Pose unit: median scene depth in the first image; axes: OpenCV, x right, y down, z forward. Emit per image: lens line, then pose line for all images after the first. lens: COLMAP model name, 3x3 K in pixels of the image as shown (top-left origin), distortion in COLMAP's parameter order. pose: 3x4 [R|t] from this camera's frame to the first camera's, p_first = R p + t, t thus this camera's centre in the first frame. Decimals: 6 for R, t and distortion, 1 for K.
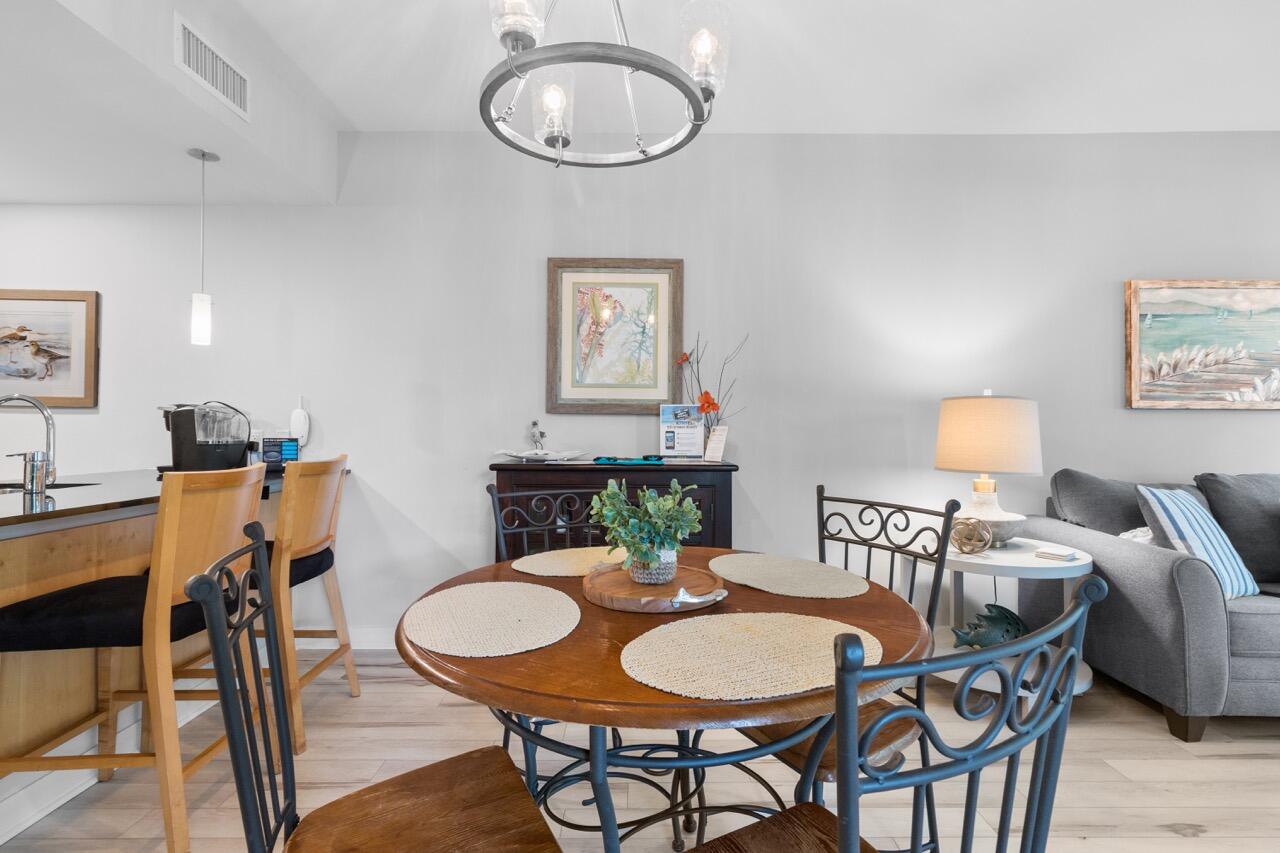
lens RADIAL K [[598.2, 0, 639.3], [0, 598.2, 430.3], [0, 0, 1]] dist [0.003312, -0.000605]
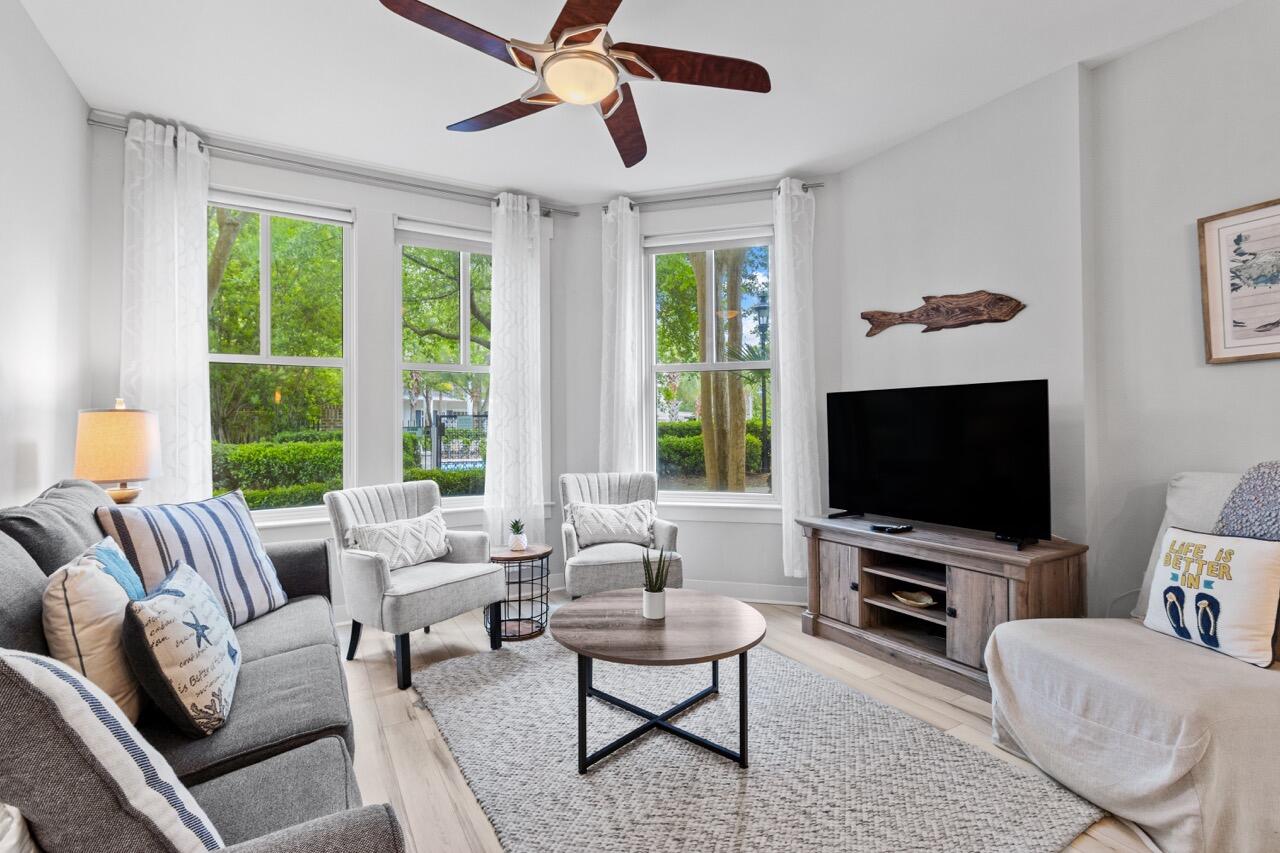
lens RADIAL K [[589.1, 0, 635.5], [0, 589.1, 409.3], [0, 0, 1]] dist [0.002632, 0.000300]
pose [[-0.493688, 0.029316, 0.869145, 0.394355], [0.007127, 0.999534, -0.029666, -0.004407], [-0.869610, -0.008451, -0.493667, 0.740769]]
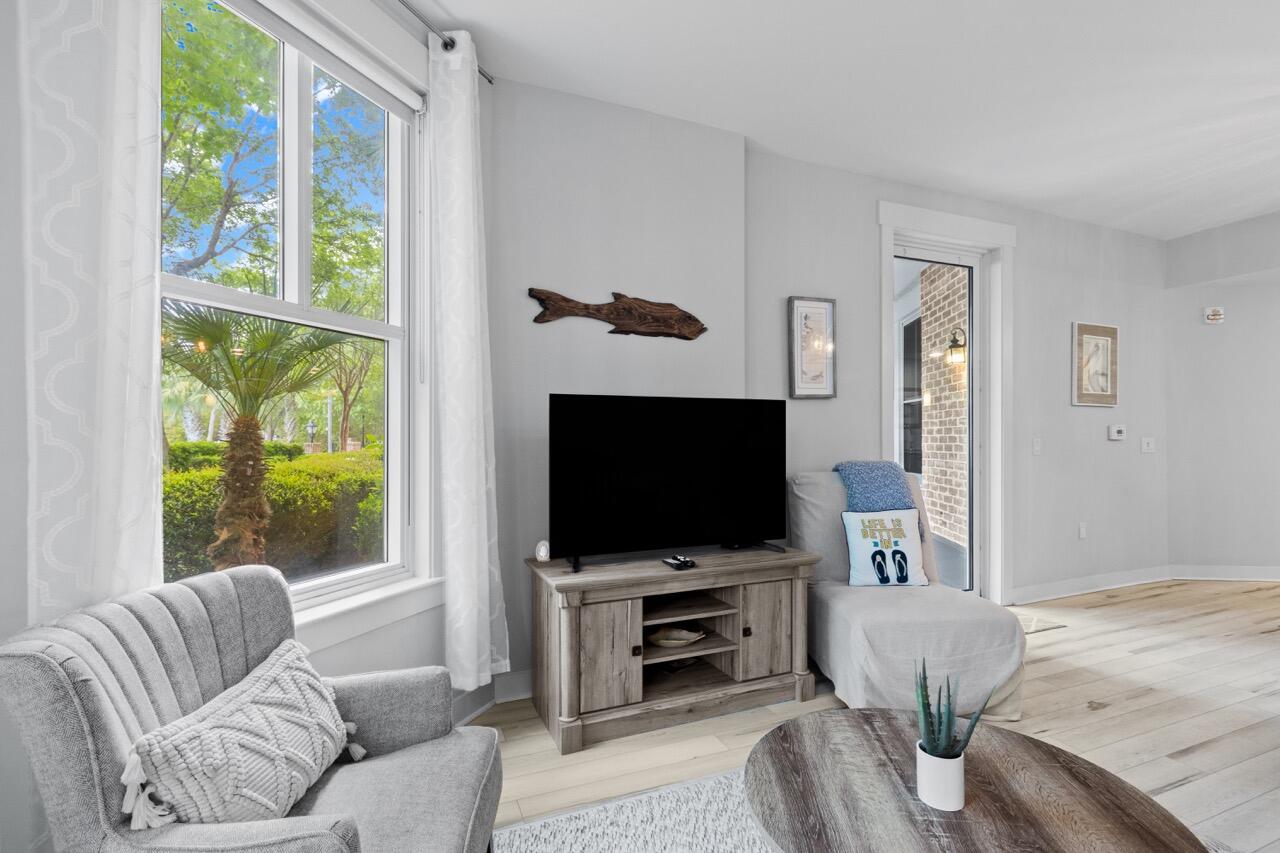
lens RADIAL K [[598.2, 0, 639.3], [0, 598.2, 430.3], [0, 0, 1]] dist [0.003312, -0.000605]
pose [[-0.922614, 0.000918, -0.385724, 1.377316], [0.003370, 0.999978, -0.005683, -0.013400], [0.385710, -0.006543, -0.922597, 0.644975]]
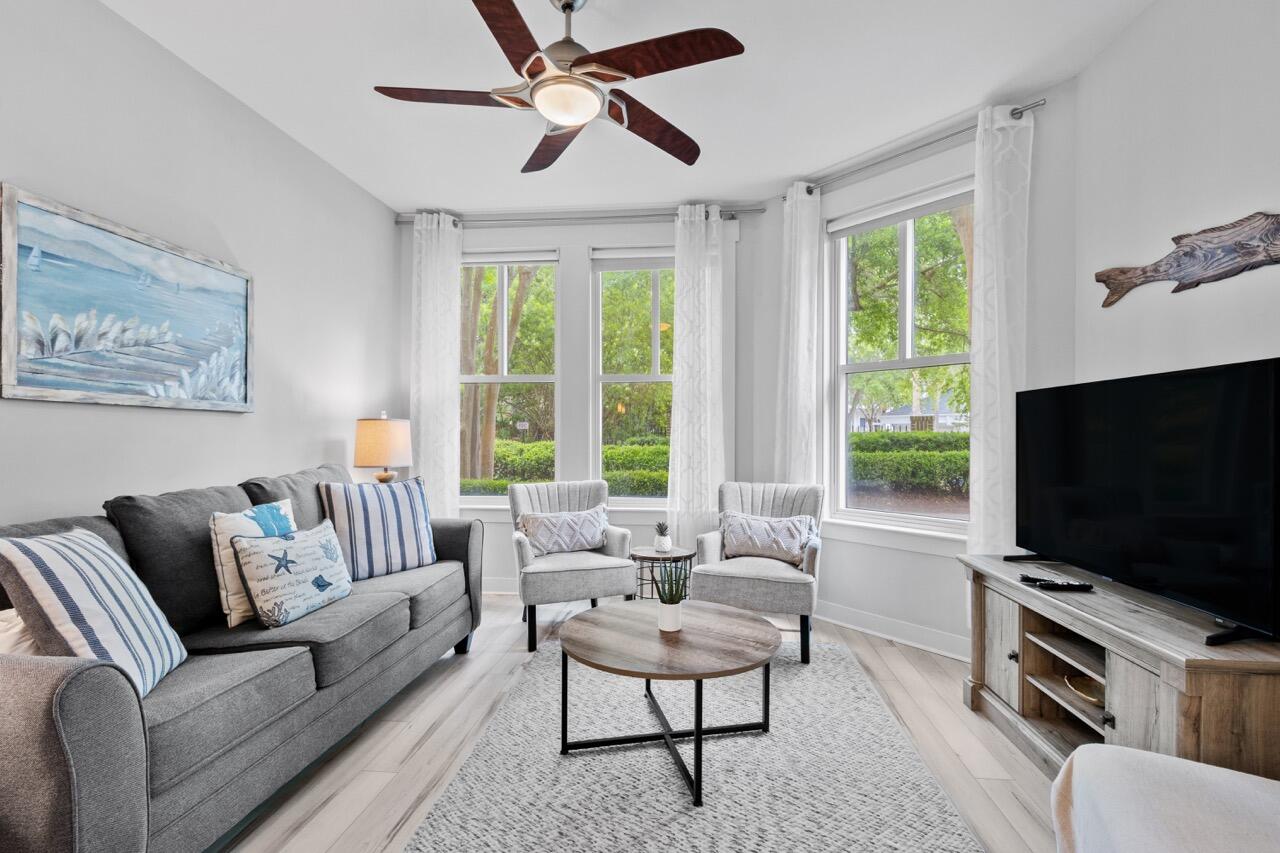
lens RADIAL K [[598.2, 0, 639.3], [0, 598.2, 430.3], [0, 0, 1]] dist [0.003312, -0.000605]
pose [[0.108134, 0.007809, 0.994106, 0.299573], [-0.004584, 0.999962, -0.007356, -0.003115], [-0.994126, -0.003761, 0.108166, 0.307503]]
